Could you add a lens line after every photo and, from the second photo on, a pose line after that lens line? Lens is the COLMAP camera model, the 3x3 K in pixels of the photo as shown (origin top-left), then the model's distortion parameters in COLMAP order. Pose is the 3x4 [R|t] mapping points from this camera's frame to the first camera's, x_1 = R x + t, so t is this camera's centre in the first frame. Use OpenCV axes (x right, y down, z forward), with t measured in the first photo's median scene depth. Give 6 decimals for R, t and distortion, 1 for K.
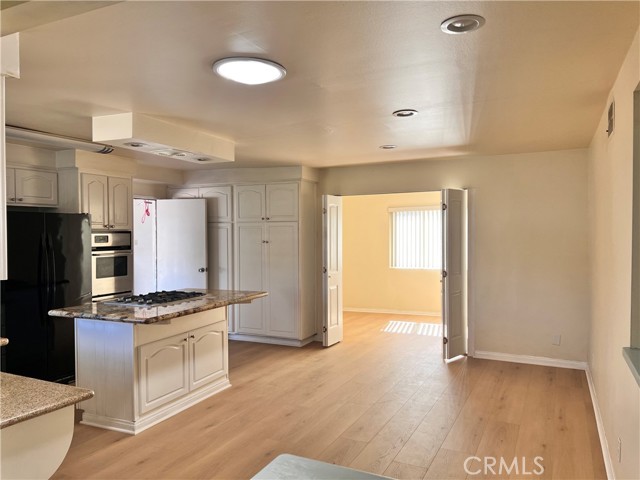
lens RADIAL K [[481.8, 0, 321.8], [0, 481.8, 241.3], [0, 0, 1]] dist [0.037198, 0.000840]
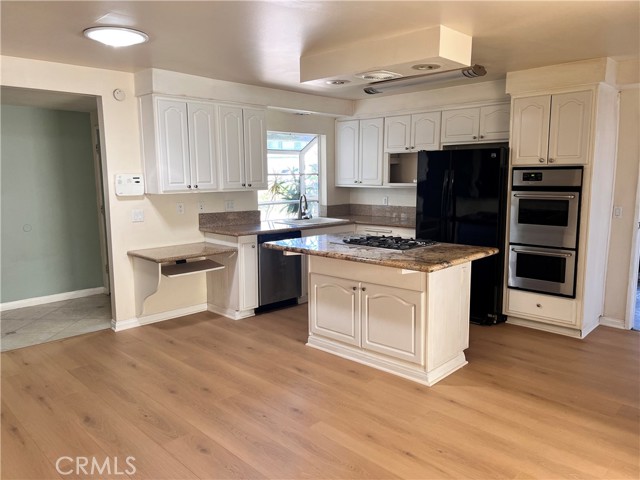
lens RADIAL K [[481.8, 0, 323.1], [0, 481.8, 238.0], [0, 0, 1]] dist [0.037198, 0.000840]
pose [[-0.313588, 0.132567, -0.940260, 0.591028], [-0.013098, 0.989509, 0.143879, -0.020940], [0.949469, 0.057434, -0.308561, 1.243528]]
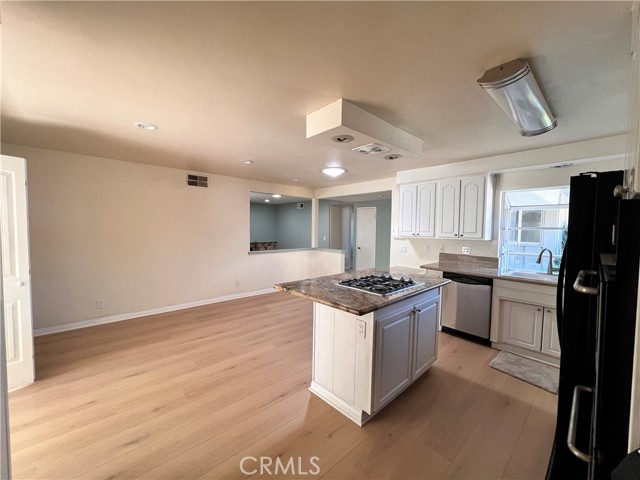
lens RADIAL K [[257.9, 0, 320.5], [0, 257.9, 239.1], [0, 0, 1]] dist [-0.000206, -0.000269]
pose [[-0.925609, -0.022756, 0.377796, -0.454223], [0.001281, 0.997997, 0.063251, -0.018301], [-0.378478, 0.059030, -0.923726, 1.674165]]
